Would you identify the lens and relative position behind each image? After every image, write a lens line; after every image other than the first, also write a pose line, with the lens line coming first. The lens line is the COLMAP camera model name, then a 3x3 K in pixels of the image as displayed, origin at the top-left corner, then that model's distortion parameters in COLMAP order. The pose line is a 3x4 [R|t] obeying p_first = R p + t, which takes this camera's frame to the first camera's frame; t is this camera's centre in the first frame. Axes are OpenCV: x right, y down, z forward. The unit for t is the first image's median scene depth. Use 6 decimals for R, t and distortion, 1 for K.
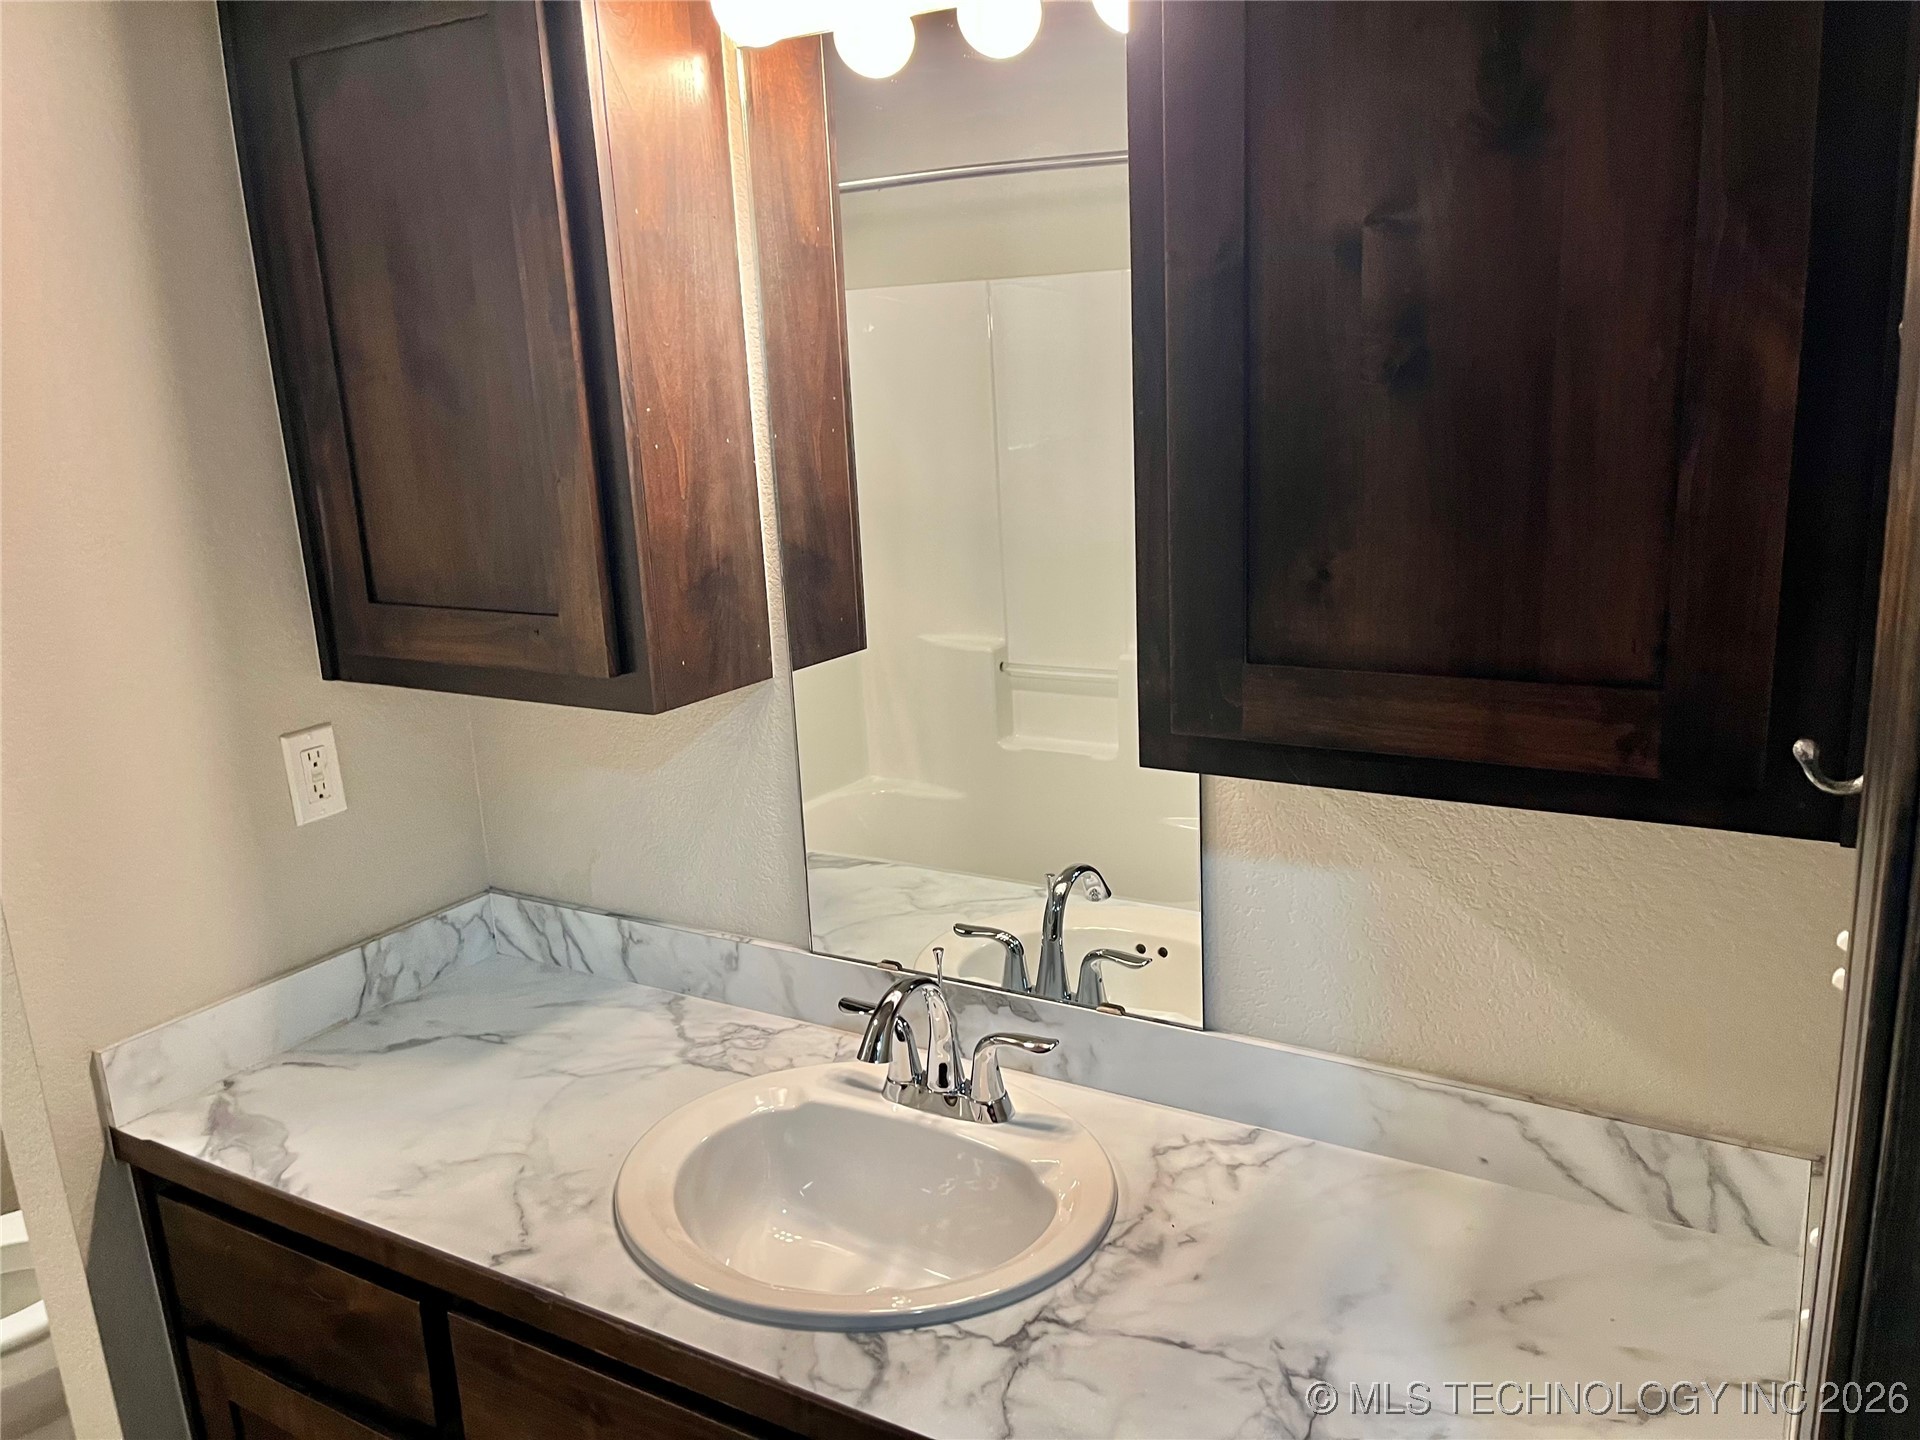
lens RADIAL K [[1464.7, 0, 971.5], [0, 1464.7, 724.3], [0, 0, 1]] dist [0.045936, -0.035644]
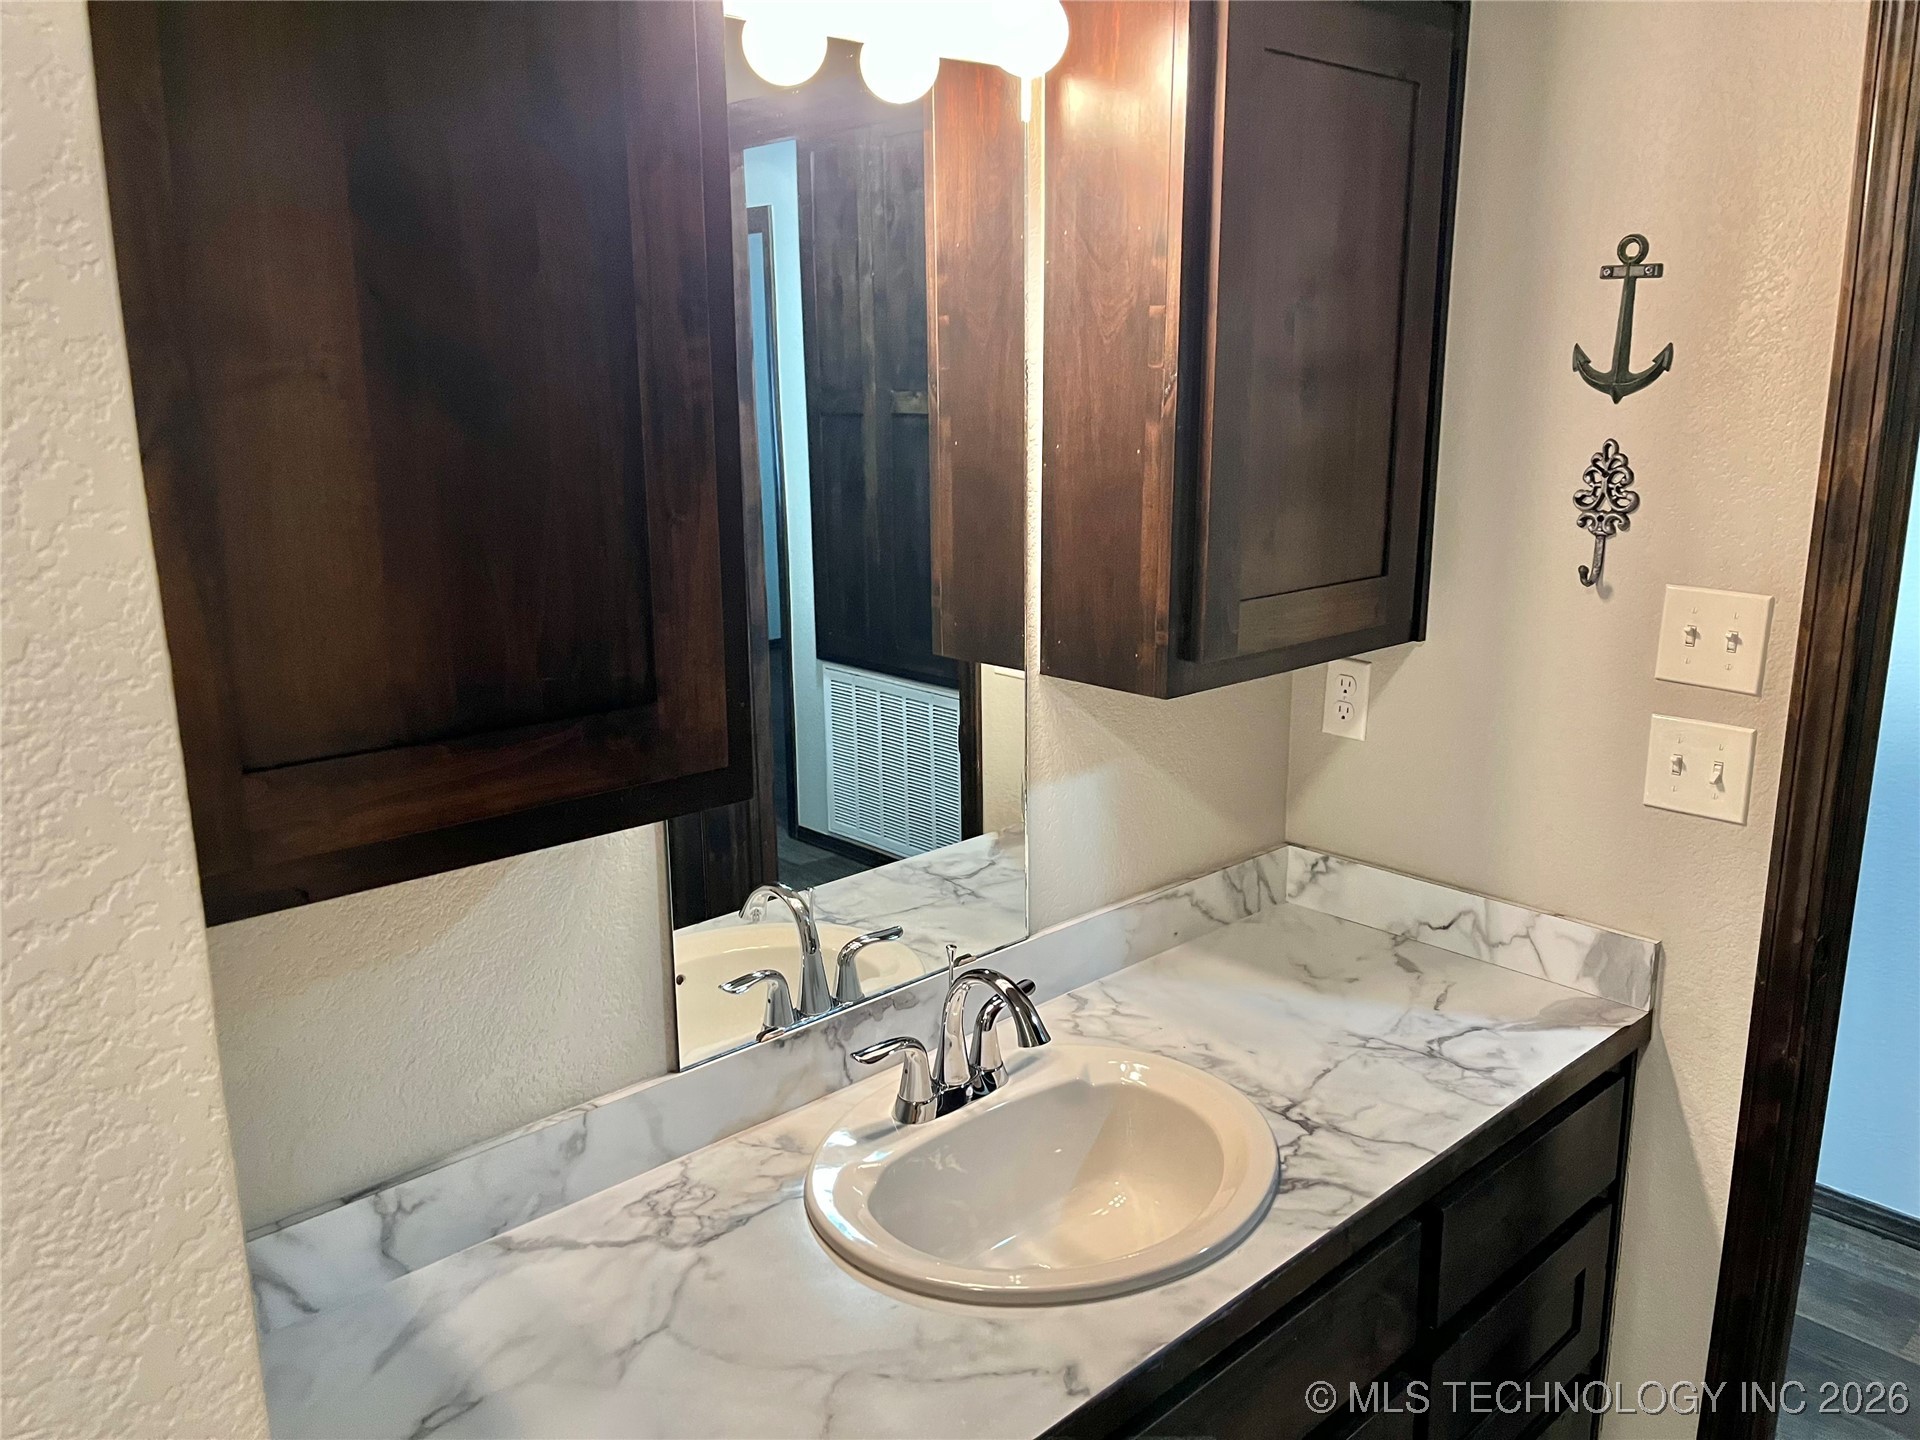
lens RADIAL K [[1464.7, 0, 972.1], [0, 1464.7, 712.1], [0, 0, 1]] dist [0.045936, -0.035644]
pose [[0.275315, -0.177925, 0.944746, -1.057986], [0.218885, 0.968514, 0.118615, -0.138534], [-0.936104, 0.174134, 0.305592, 0.701574]]
